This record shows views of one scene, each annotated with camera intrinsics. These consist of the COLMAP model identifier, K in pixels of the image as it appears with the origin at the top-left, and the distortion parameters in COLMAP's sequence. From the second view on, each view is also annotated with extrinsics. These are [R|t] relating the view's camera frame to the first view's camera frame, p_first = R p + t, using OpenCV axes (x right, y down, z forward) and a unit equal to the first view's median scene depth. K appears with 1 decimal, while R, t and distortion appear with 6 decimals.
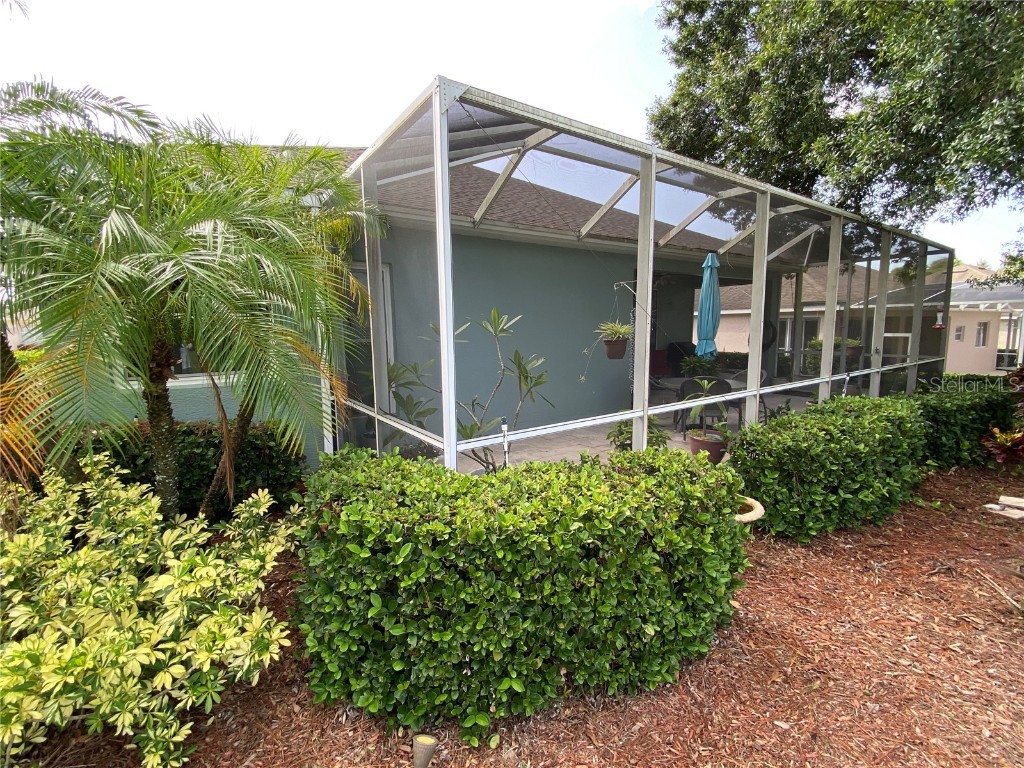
lens RADIAL K [[455.6, 0, 517.0], [0, 455.6, 381.2], [0, 0, 1]] dist [0.002689, -0.000478]
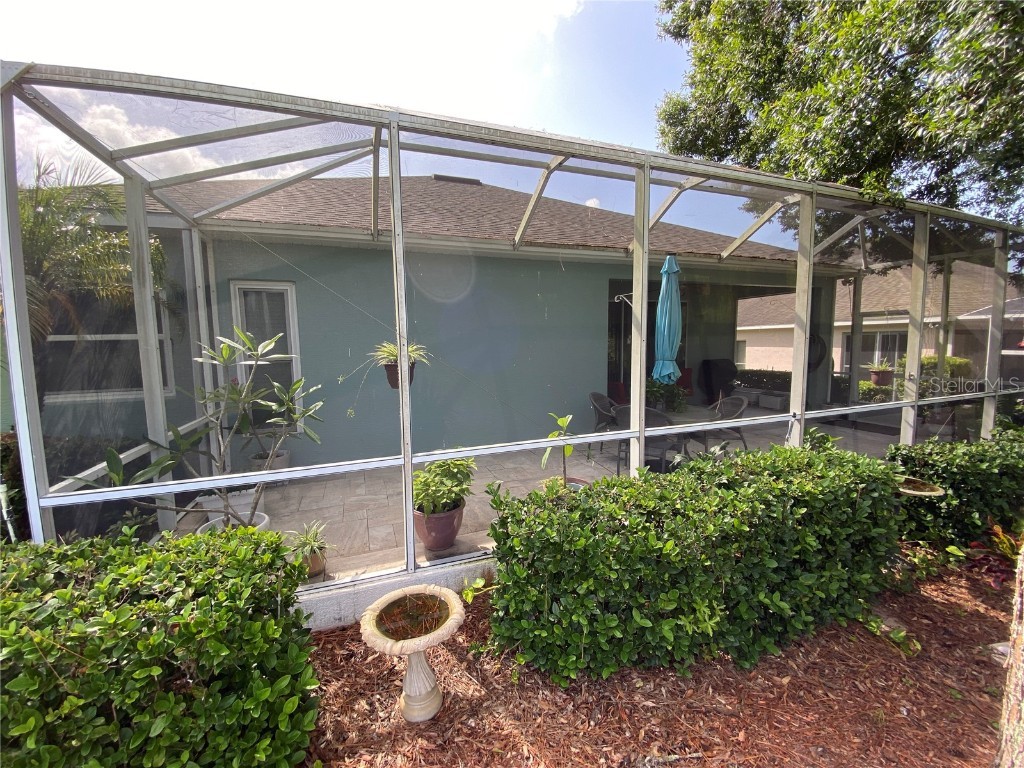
lens RADIAL K [[404.3, 0, 505.4], [0, 404.3, 383.1], [0, 0, 1]] dist [0.000716, 0.000182]
pose [[0.970255, 0.035541, -0.239462, 0.201567], [-0.037648, 0.999282, -0.004231, -0.020749], [0.239139, 0.013120, 0.970897, 0.125577]]
